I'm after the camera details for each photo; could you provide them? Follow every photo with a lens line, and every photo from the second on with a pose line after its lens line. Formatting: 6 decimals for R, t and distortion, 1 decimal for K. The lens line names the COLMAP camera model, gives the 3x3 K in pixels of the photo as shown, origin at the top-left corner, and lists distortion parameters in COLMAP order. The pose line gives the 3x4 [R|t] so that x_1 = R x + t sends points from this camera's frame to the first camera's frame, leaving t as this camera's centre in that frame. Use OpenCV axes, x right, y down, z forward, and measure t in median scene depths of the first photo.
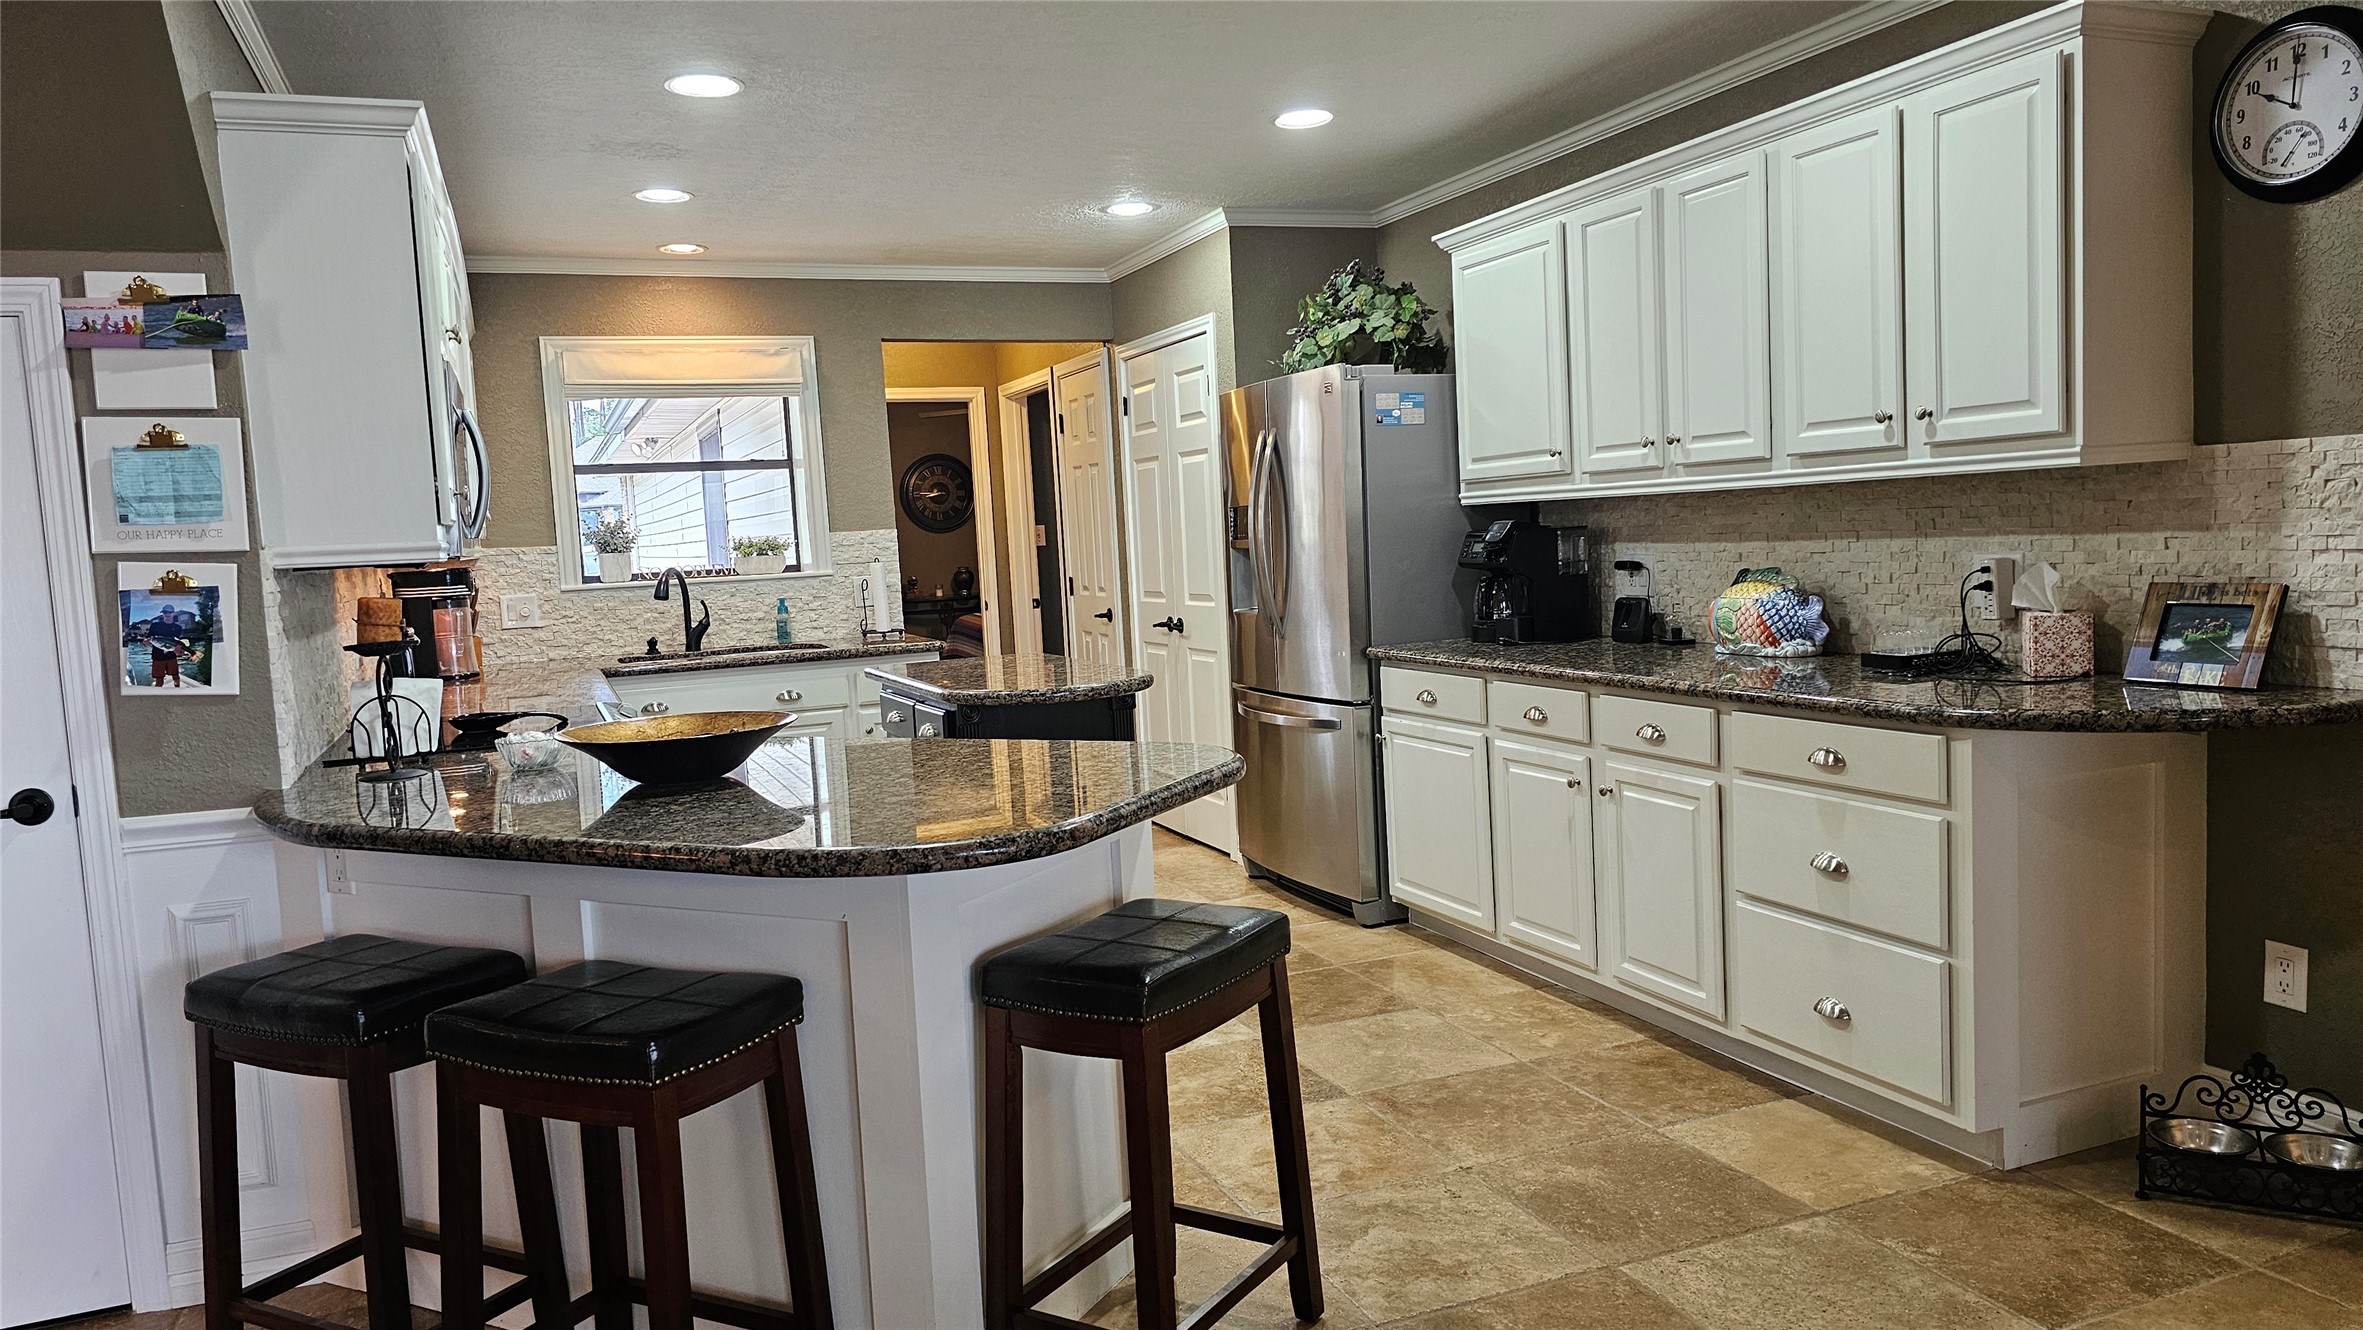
lens RADIAL K [[1534.2, 0, 1190.9], [0, 1534.2, 670.0], [0, 0, 1]] dist [0.011155, -0.004935]
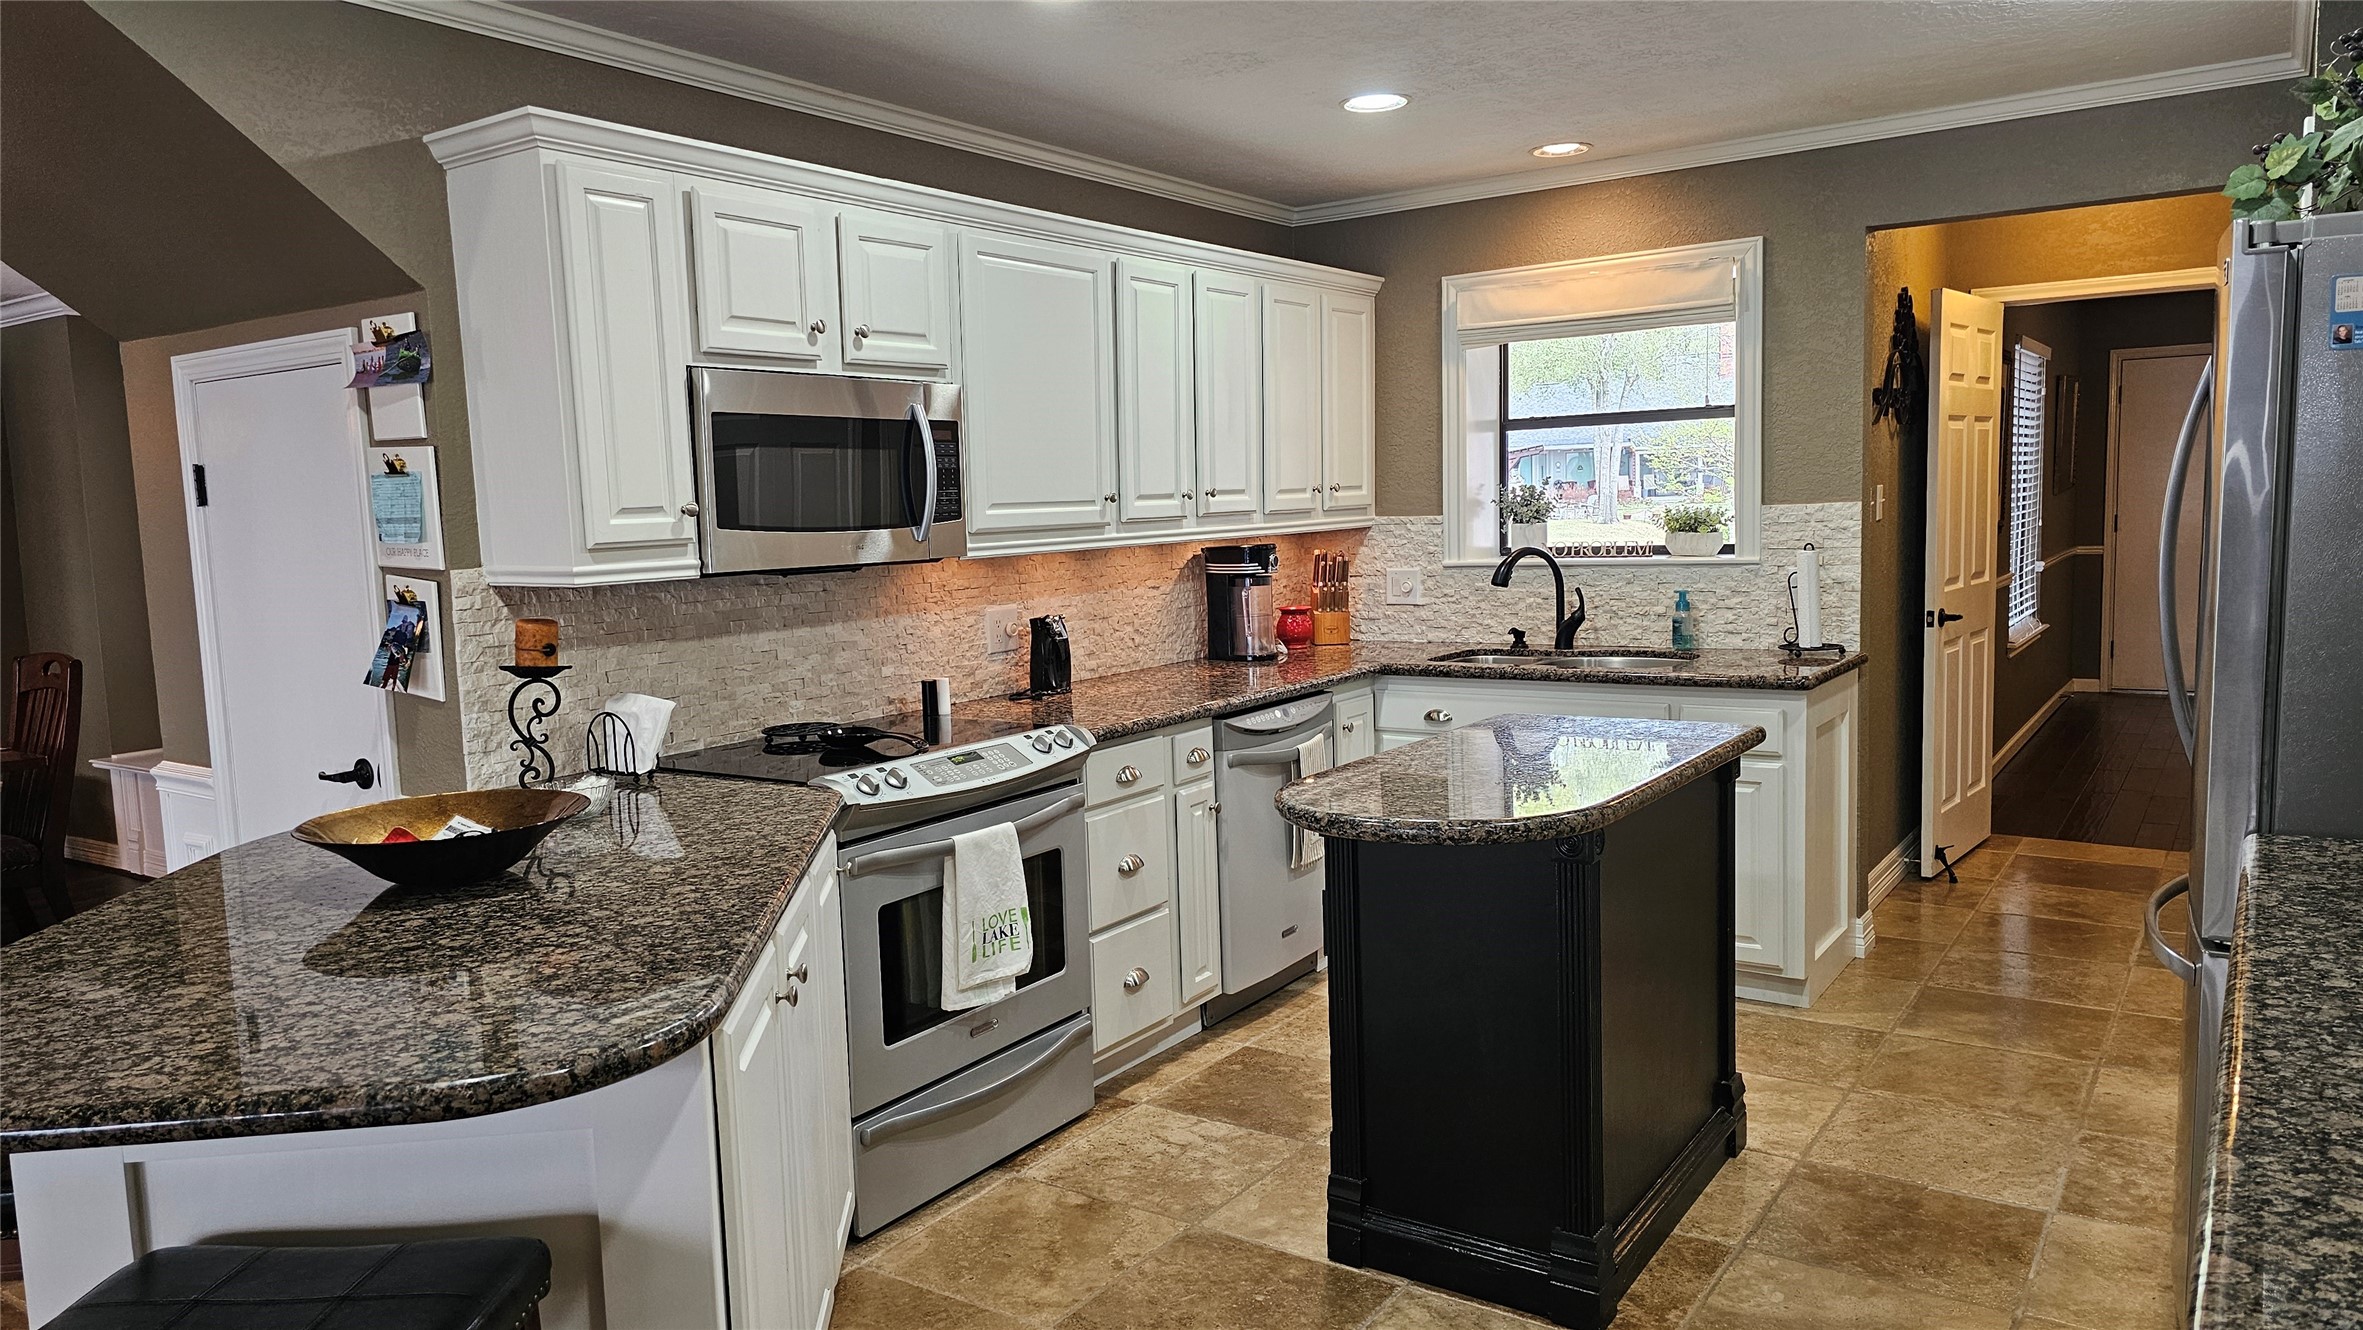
lens RADIAL K [[1534.2, 0, 1183.0], [0, 1534.2, 669.9], [0, 0, 1]] dist [0.011155, -0.004935]
pose [[0.532241, 0.121988, -0.837758, 0.479244], [-0.070326, 0.992515, 0.099844, -0.128307], [0.843667, 0.005775, 0.536836, 0.730028]]
